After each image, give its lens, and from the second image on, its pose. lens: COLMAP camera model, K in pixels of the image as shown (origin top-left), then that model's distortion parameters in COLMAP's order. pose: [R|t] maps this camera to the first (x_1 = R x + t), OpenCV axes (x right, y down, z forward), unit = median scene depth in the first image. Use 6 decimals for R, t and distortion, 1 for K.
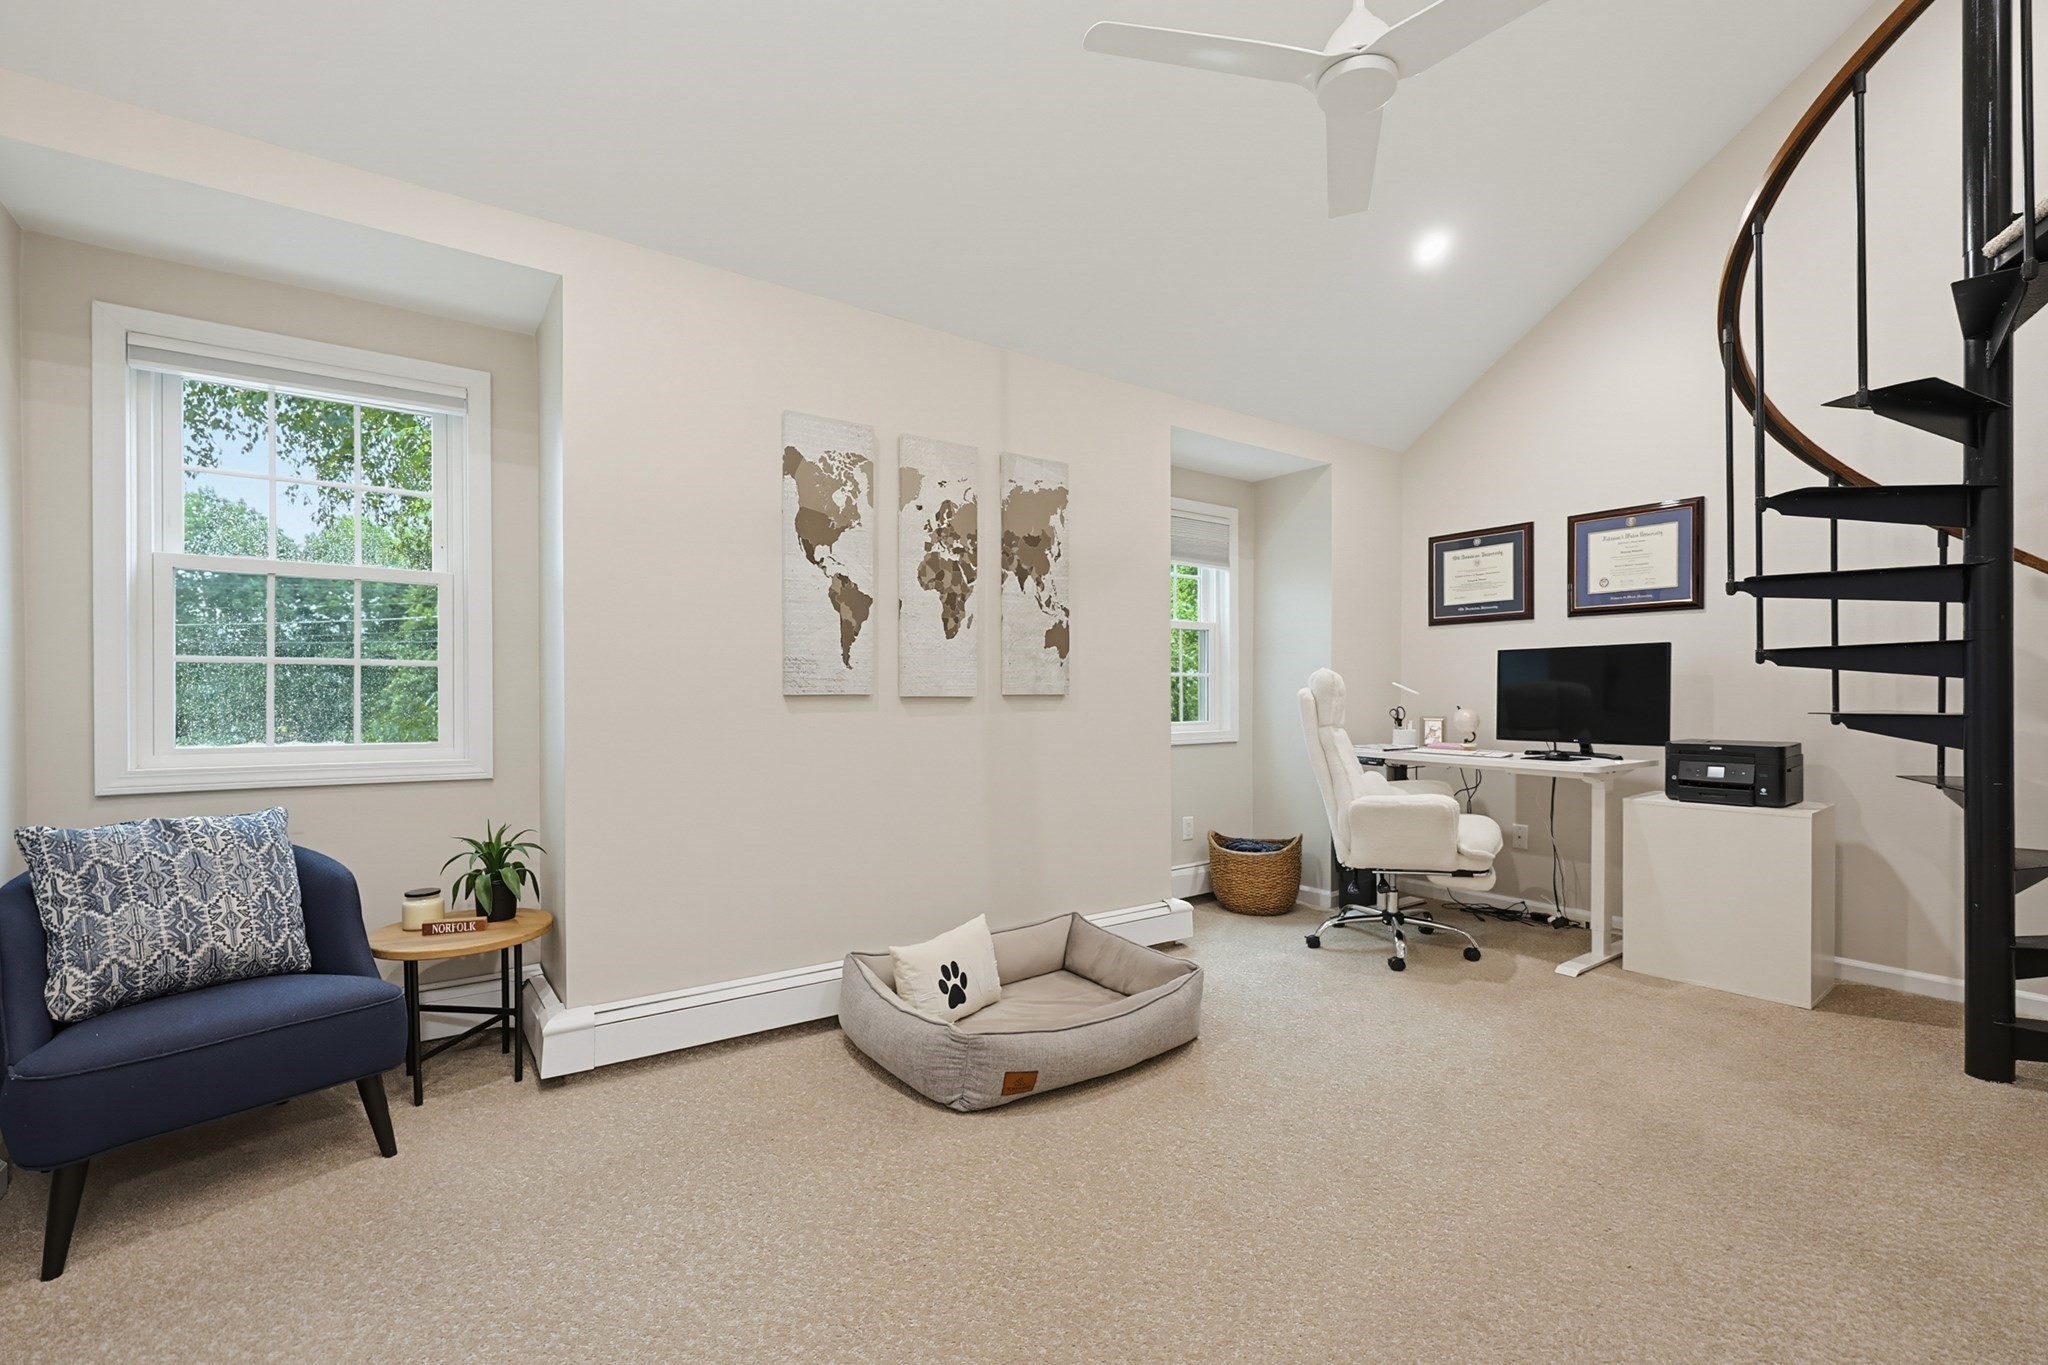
lens RADIAL K [[881.2, 0, 1041.8], [0, 881.2, 702.0], [0, 0, 1]] dist [-0.000701, 0.000250]
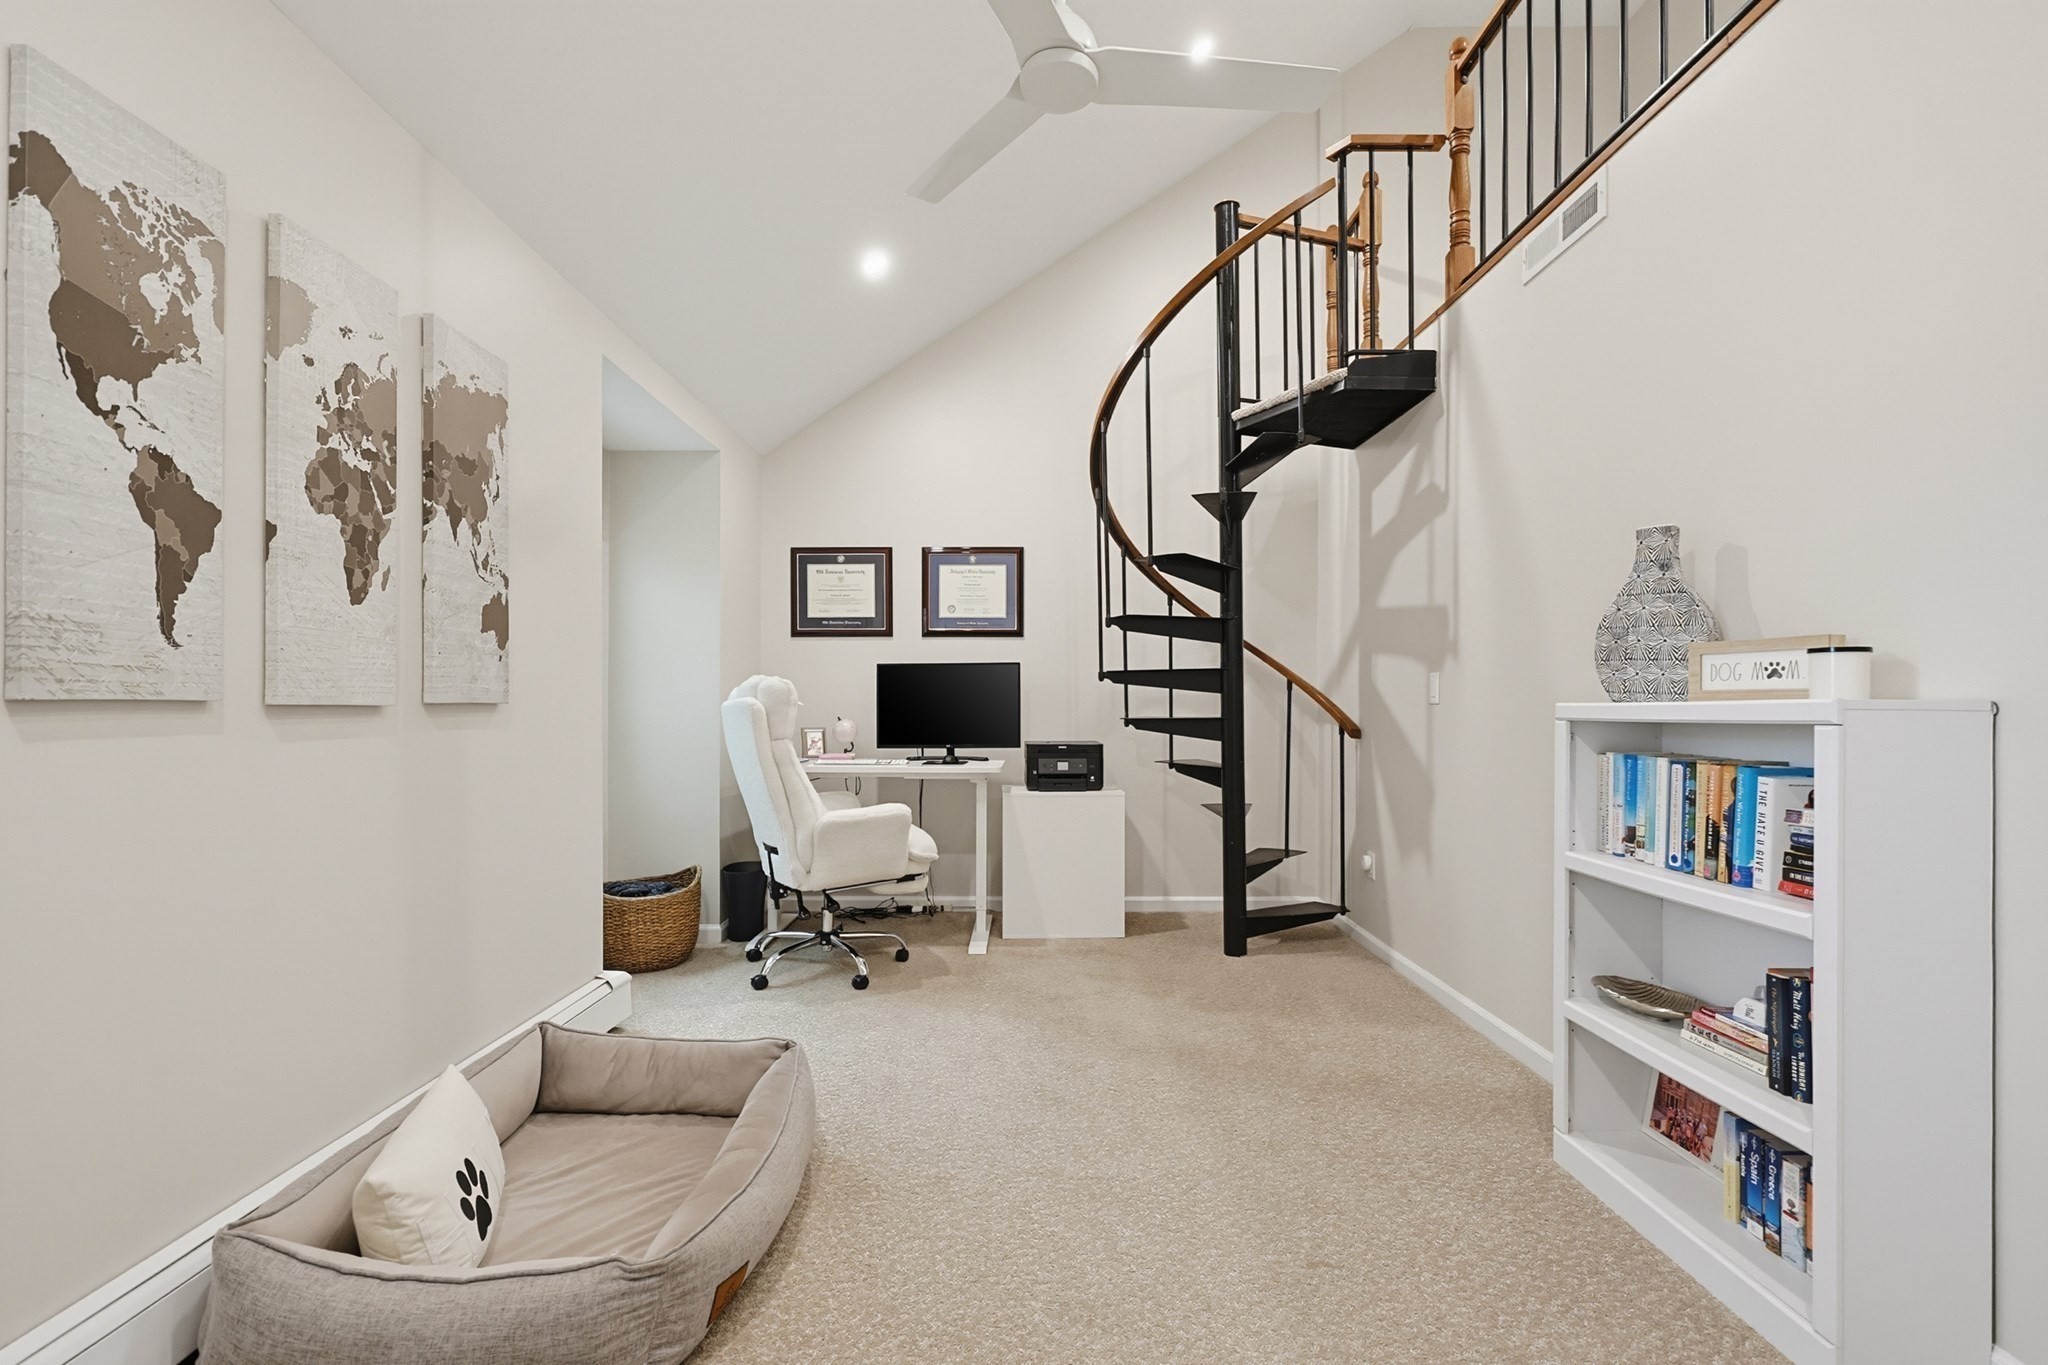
lens RADIAL K [[881.2, 0, 1014.0], [0, 881.2, 703.8], [0, 0, 1]] dist [-0.000701, 0.000250]
pose [[0.596352, 0.003649, 0.802715, -0.309021], [0.007994, 0.999913, -0.010484, 0.002291], [-0.802683, 0.012669, 0.596271, 0.313876]]
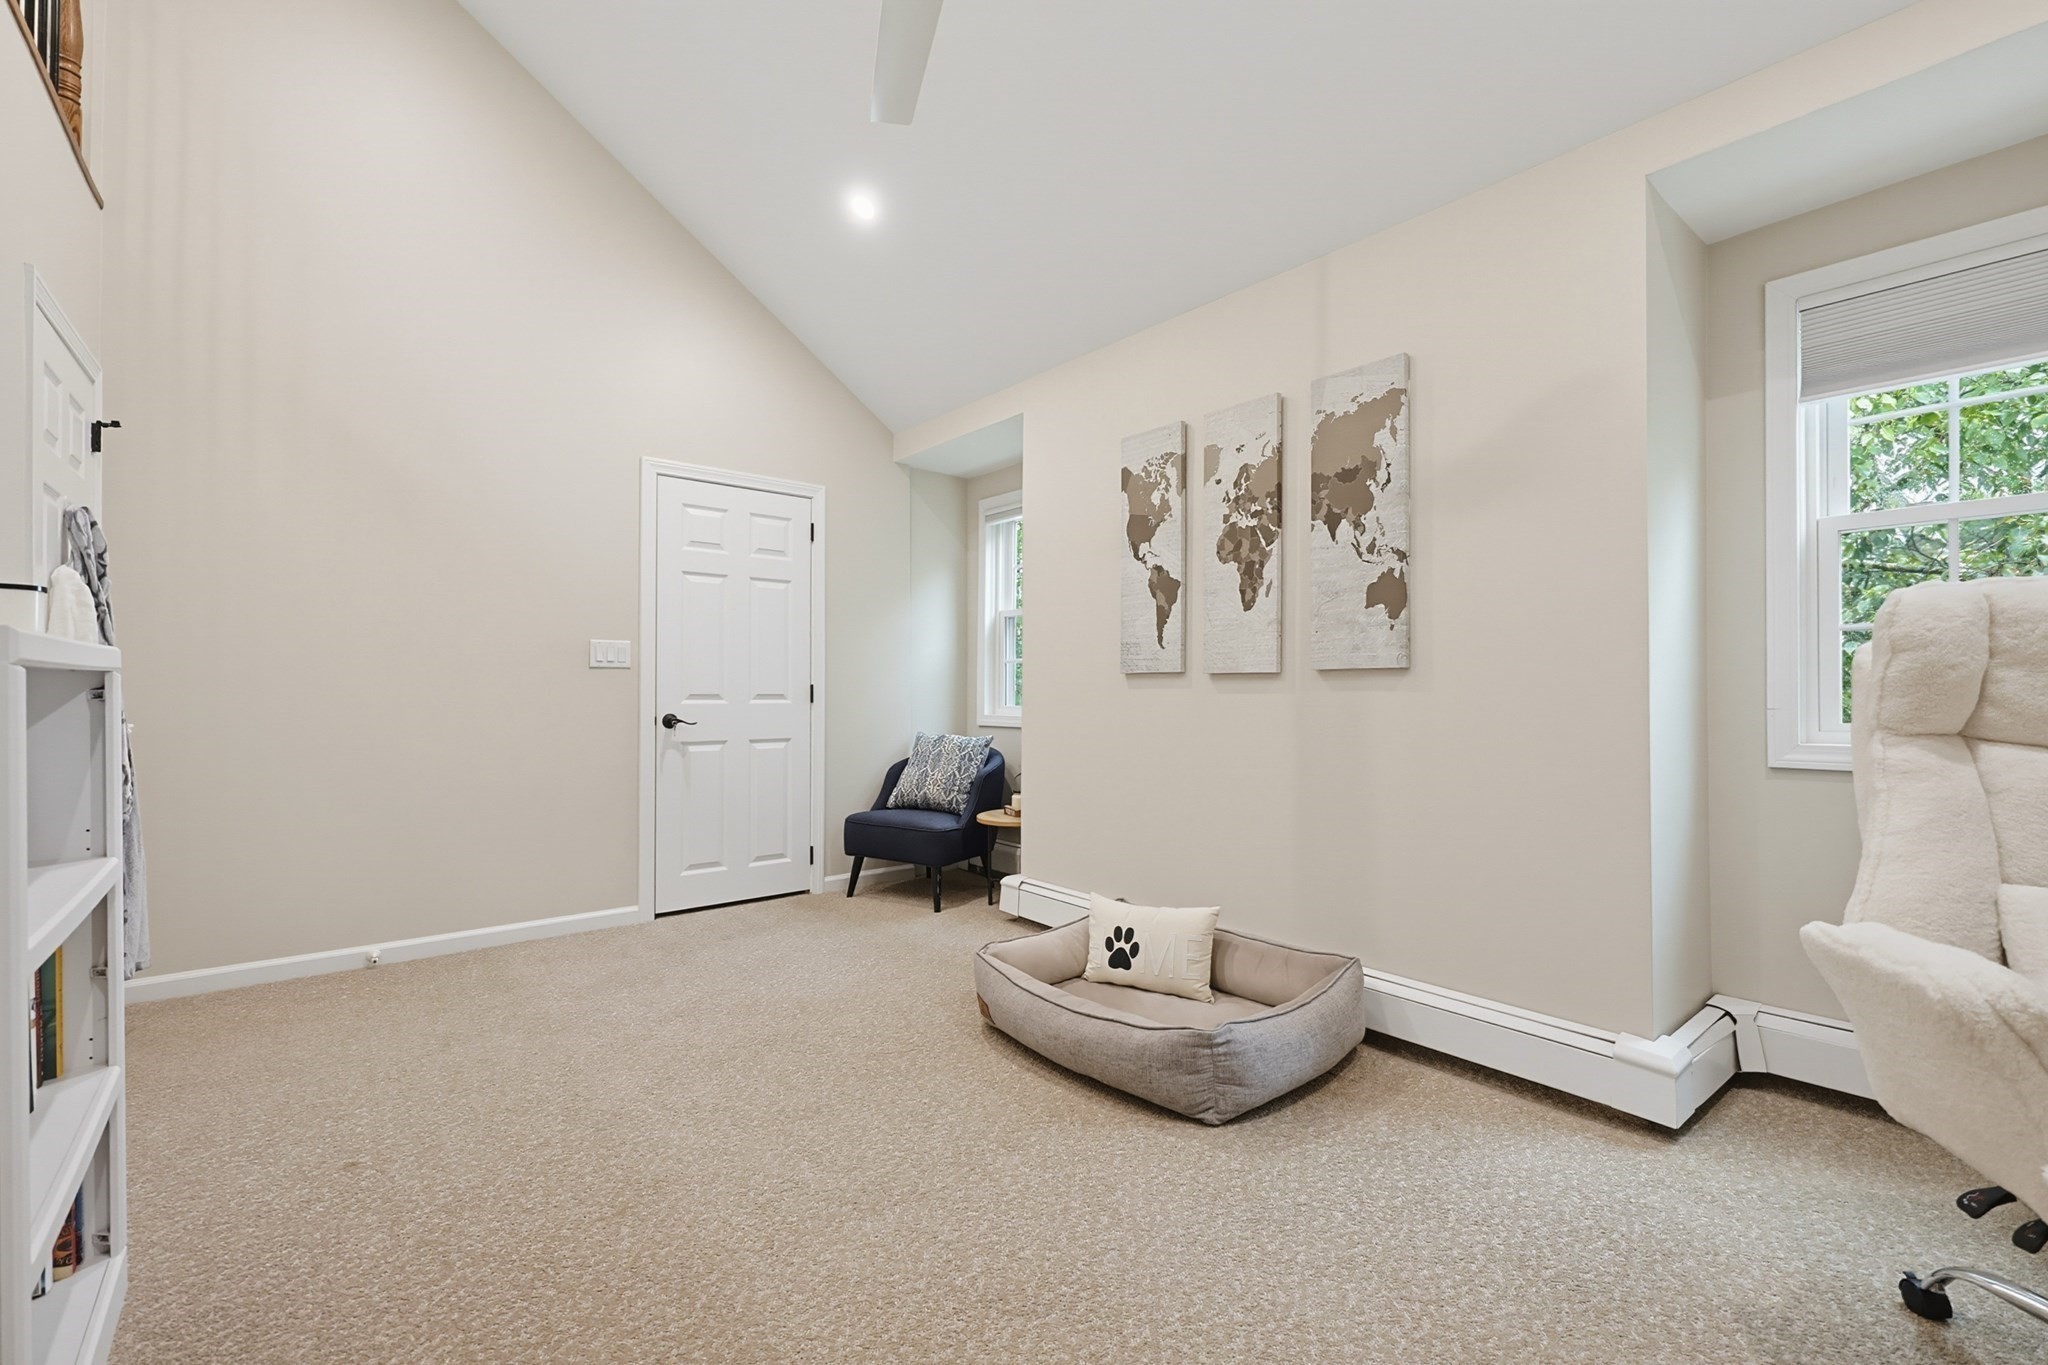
lens RADIAL K [[881.2, 0, 1027.1], [0, 881.2, 681.3], [0, 0, 1]] dist [-0.000701, 0.000250]
pose [[0.061565, -0.011680, -0.998035, 0.809989], [-0.013931, 0.999824, -0.012560, 0.017616], [0.998006, 0.014677, 0.061391, 0.710800]]
